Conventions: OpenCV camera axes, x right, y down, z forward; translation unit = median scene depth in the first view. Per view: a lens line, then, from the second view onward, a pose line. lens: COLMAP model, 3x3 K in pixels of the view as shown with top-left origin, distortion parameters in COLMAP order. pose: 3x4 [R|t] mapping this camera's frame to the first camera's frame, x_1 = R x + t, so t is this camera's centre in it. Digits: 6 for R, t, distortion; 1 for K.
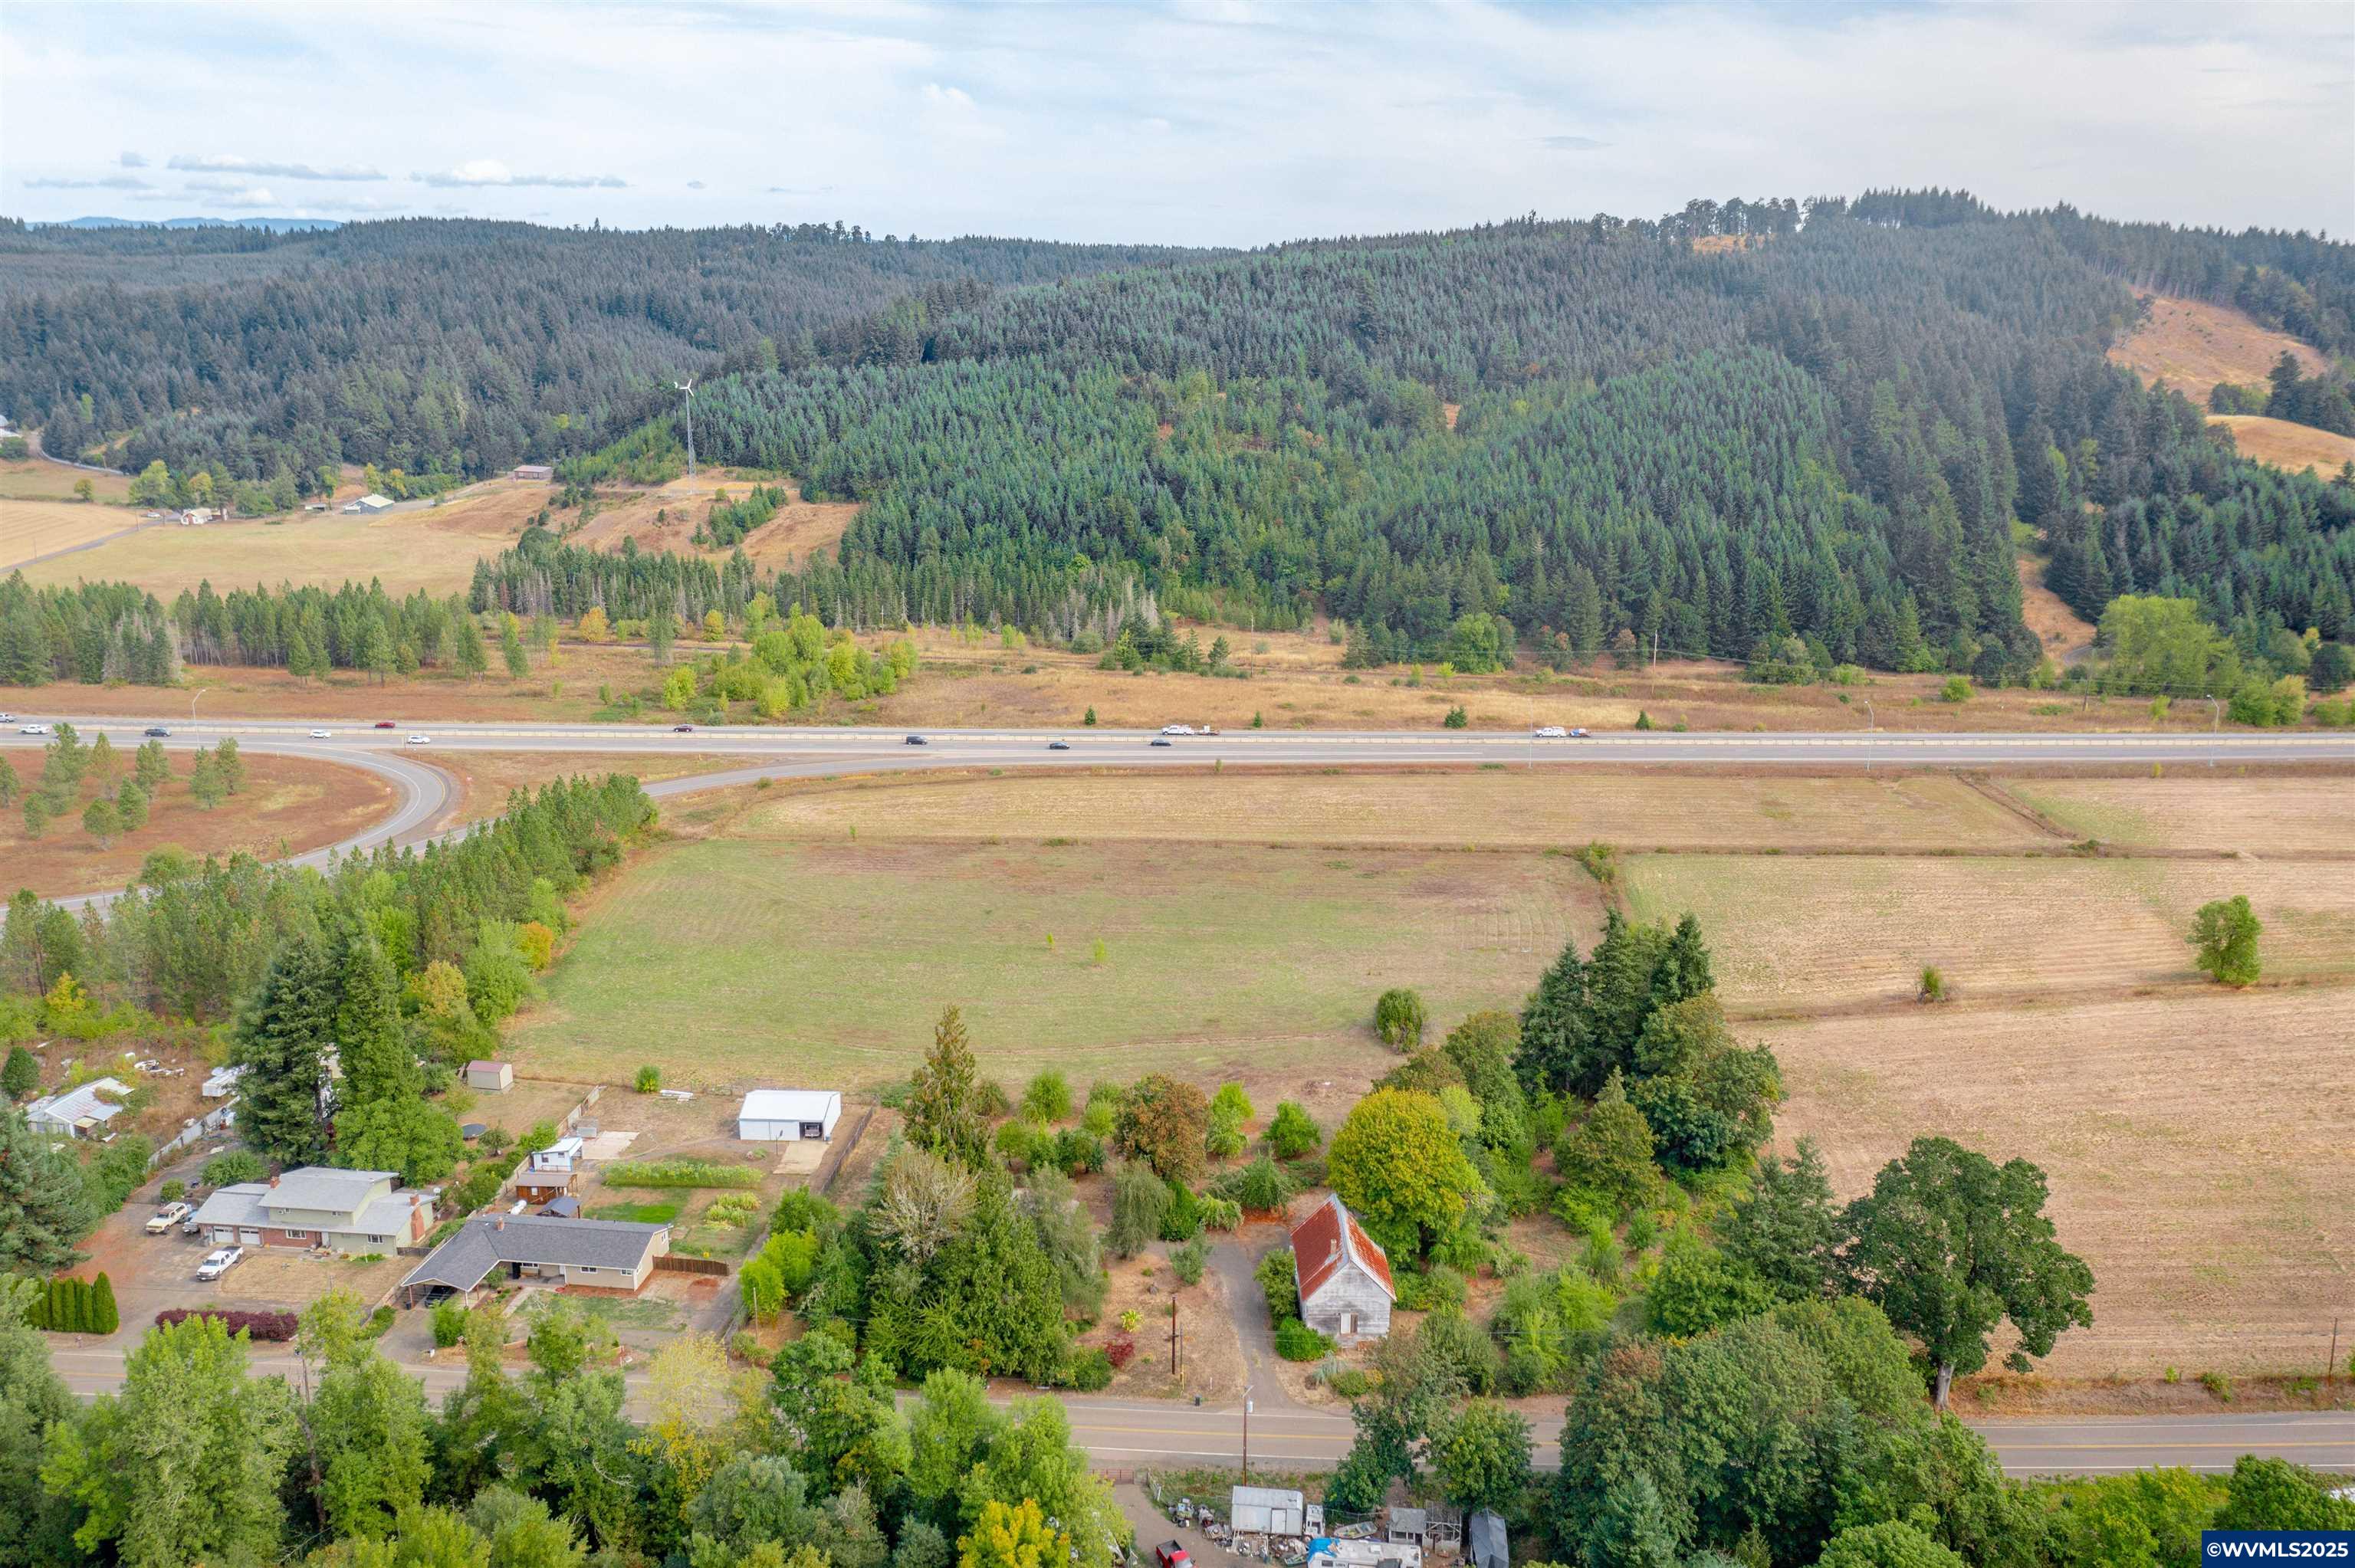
lens RADIAL K [[1875.7, 0, 1177.5], [0, 1875.7, 784.0], [0, 0, 1]] dist [-0.008283, 0.059921]
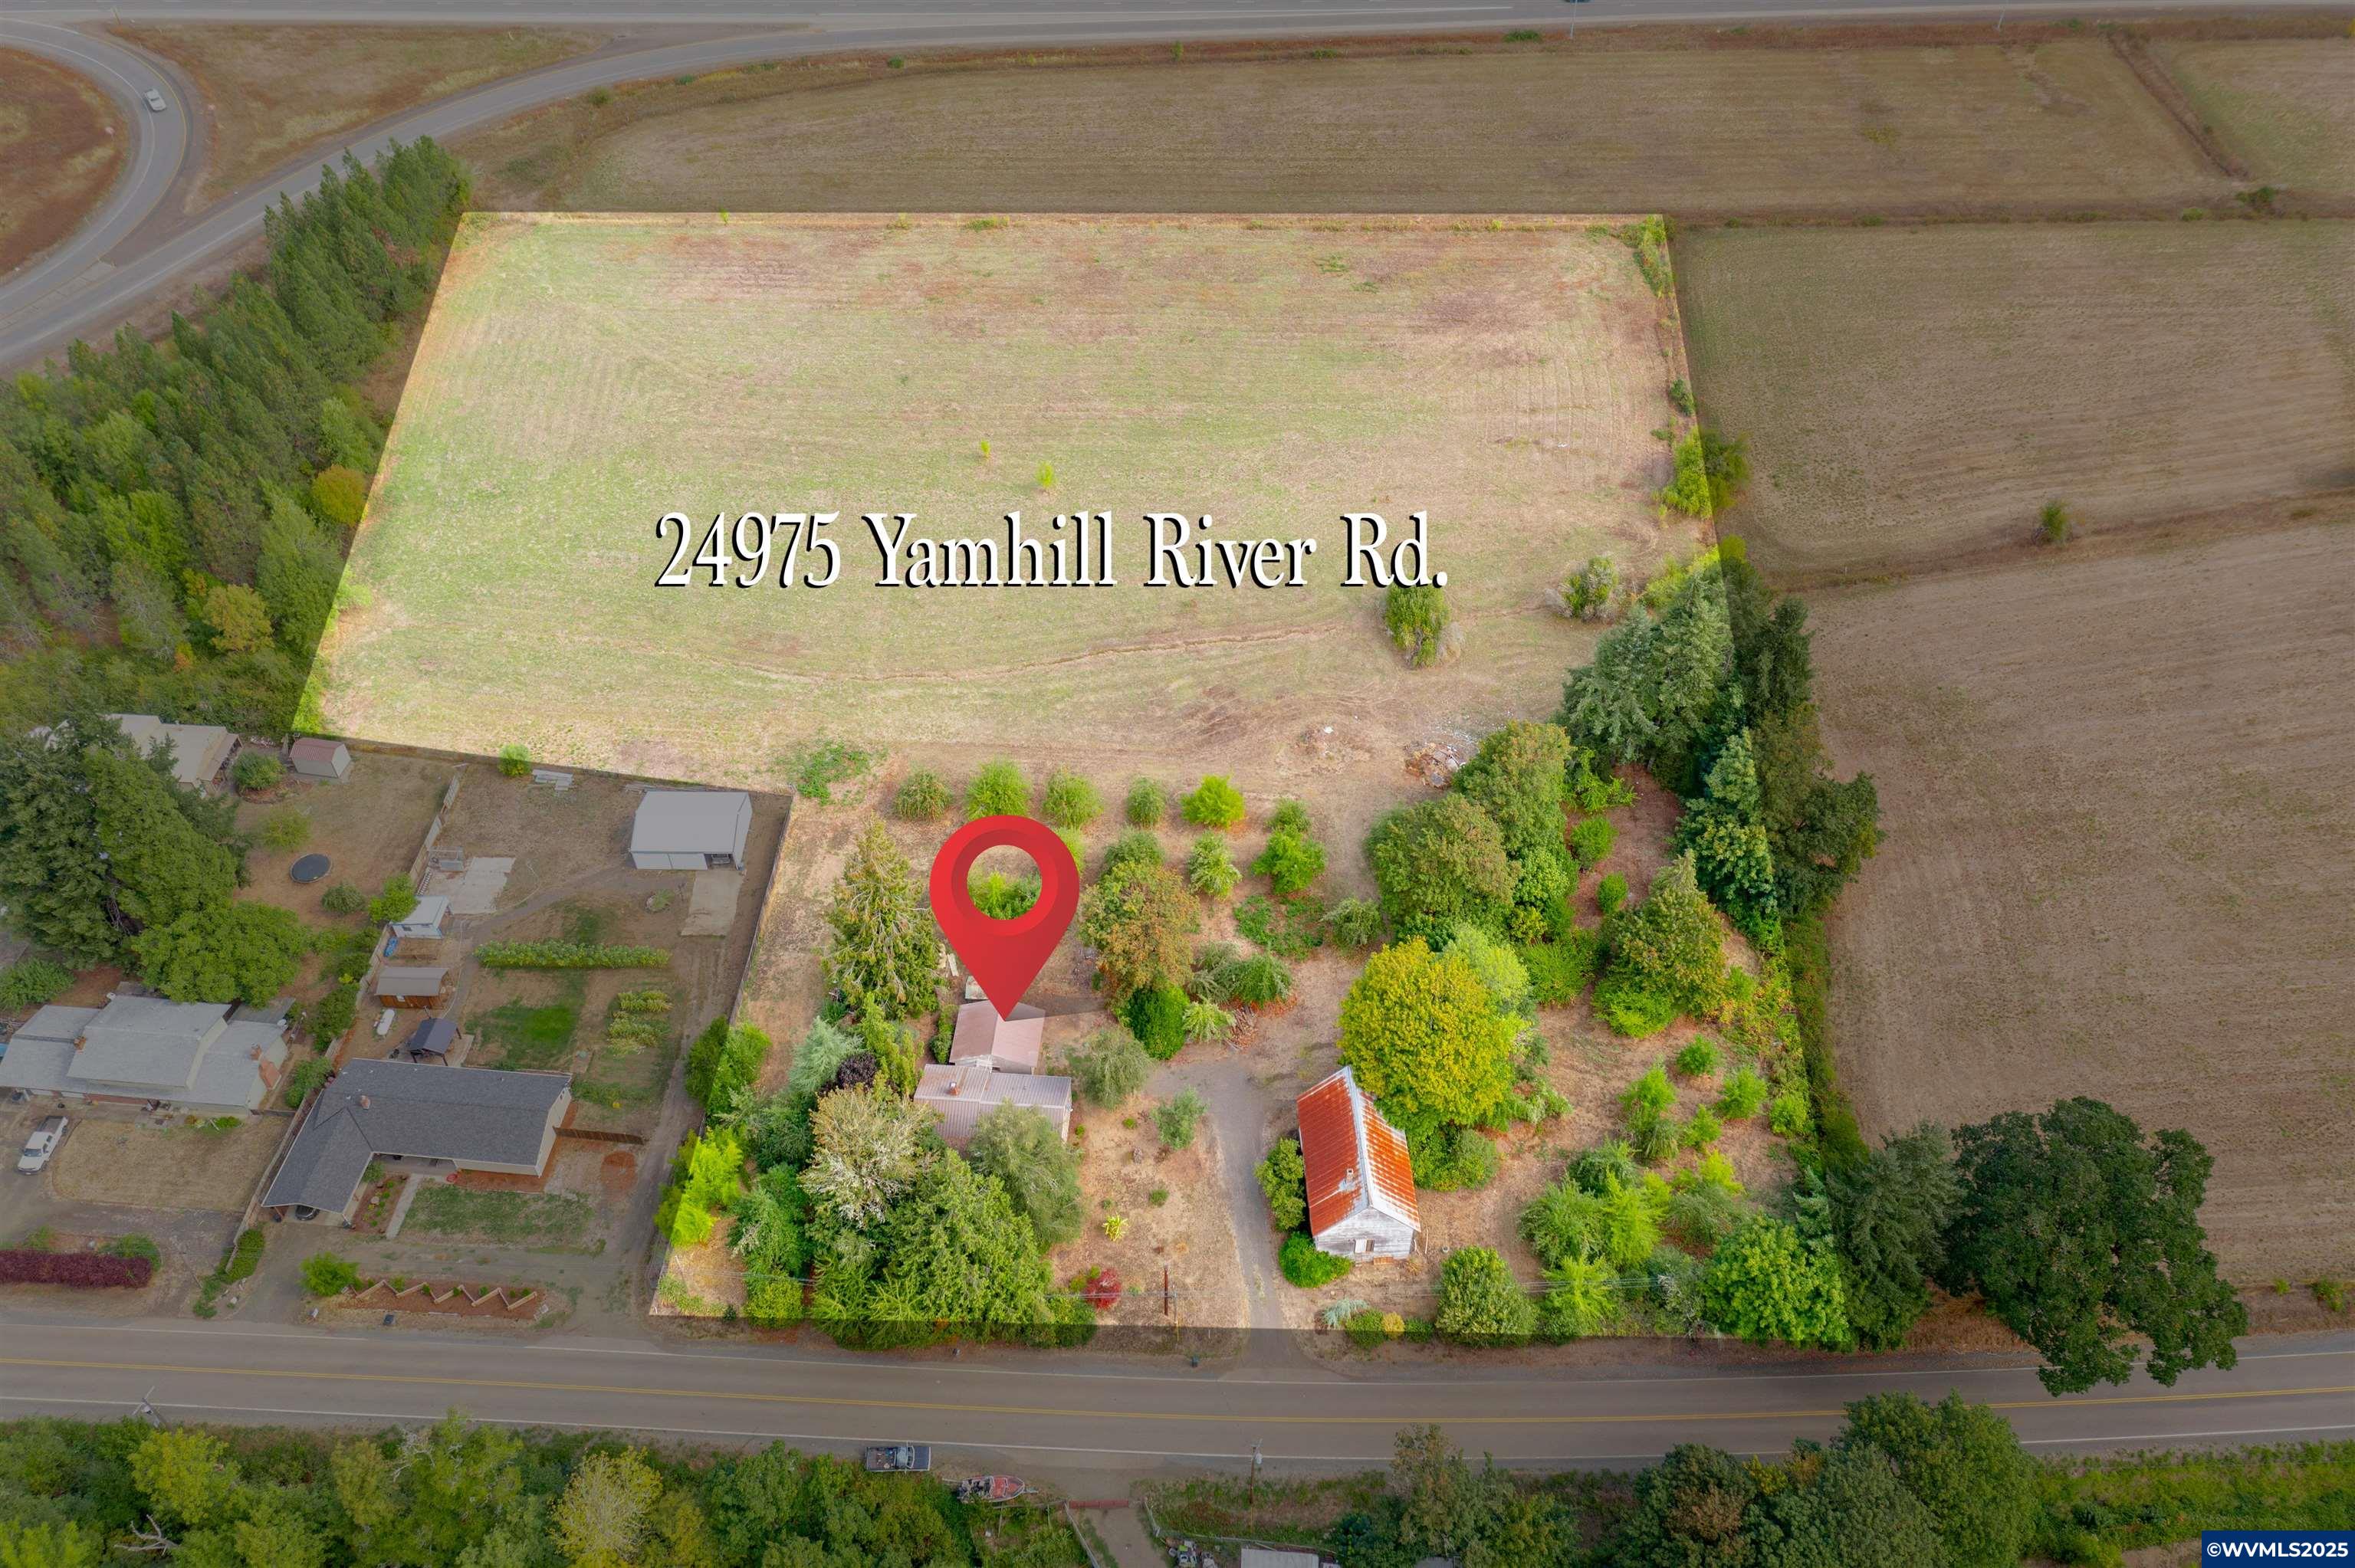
lens RADIAL K [[1856.2, 0, 1177.5], [0, 1856.2, 784.0], [0, 0, 1]] dist [0.006072, 0.033947]
pose [[0.999365, -0.028762, 0.021049, -0.005338], [0.013122, 0.846022, 0.532987, -0.239655], [-0.033138, -0.532372, 0.845862, 0.255923]]
